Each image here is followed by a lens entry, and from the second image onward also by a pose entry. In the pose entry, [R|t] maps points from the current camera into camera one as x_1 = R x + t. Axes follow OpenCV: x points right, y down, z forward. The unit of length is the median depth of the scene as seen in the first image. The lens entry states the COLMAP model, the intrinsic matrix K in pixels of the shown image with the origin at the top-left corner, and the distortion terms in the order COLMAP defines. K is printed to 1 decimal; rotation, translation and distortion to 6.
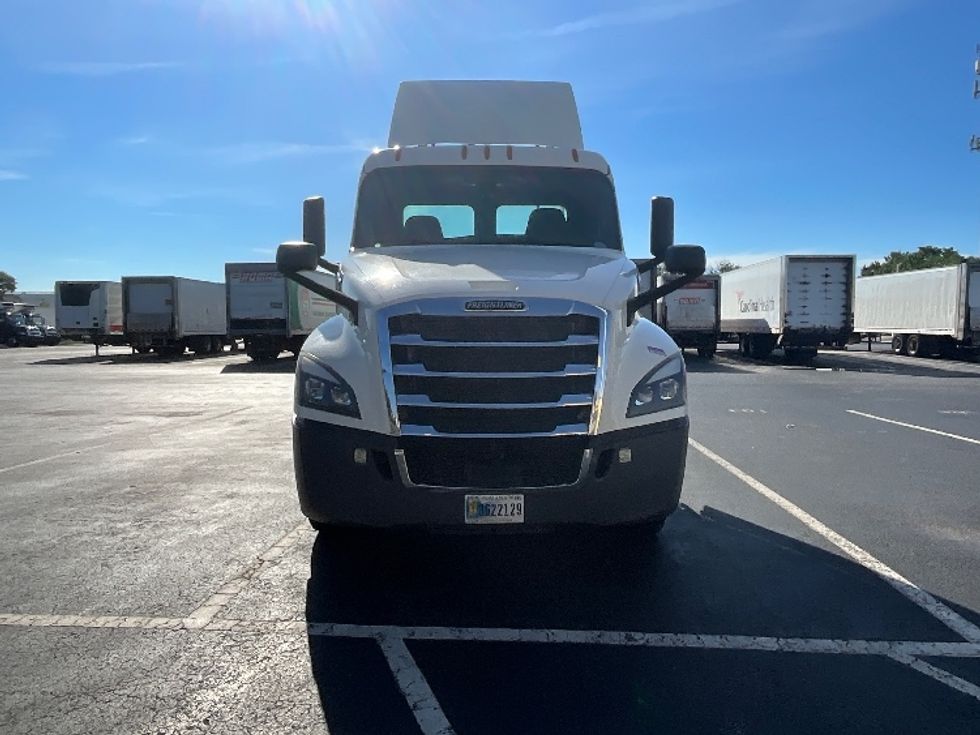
lens RADIAL K [[667.8, 0, 490.0], [0, 667.8, 367.5], [0, 0, 1]] dist [-0.012733, 0.000305]
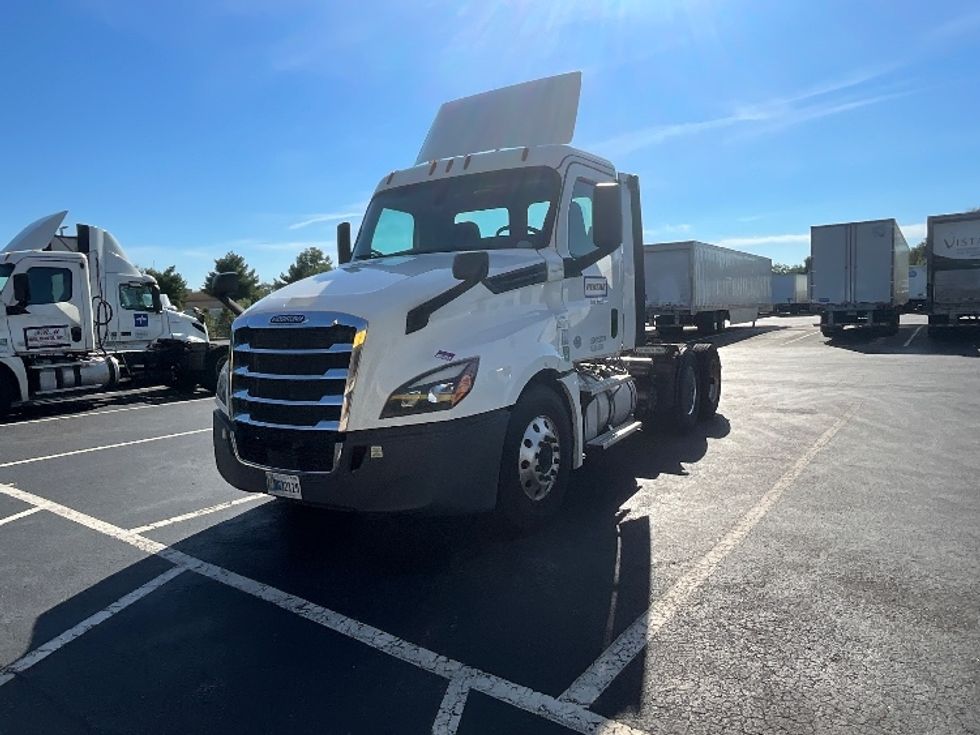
lens RADIAL K [[647.0, 0, 490.0], [0, 647.0, 367.5], [0, 0, 1]] dist [-0.045027, 0.000275]
pose [[0.837522, 0.019624, -0.546051, 0.960544], [0.002168, 0.999228, 0.039235, -0.050397], [0.546399, -0.034044, 0.836832, 0.221340]]
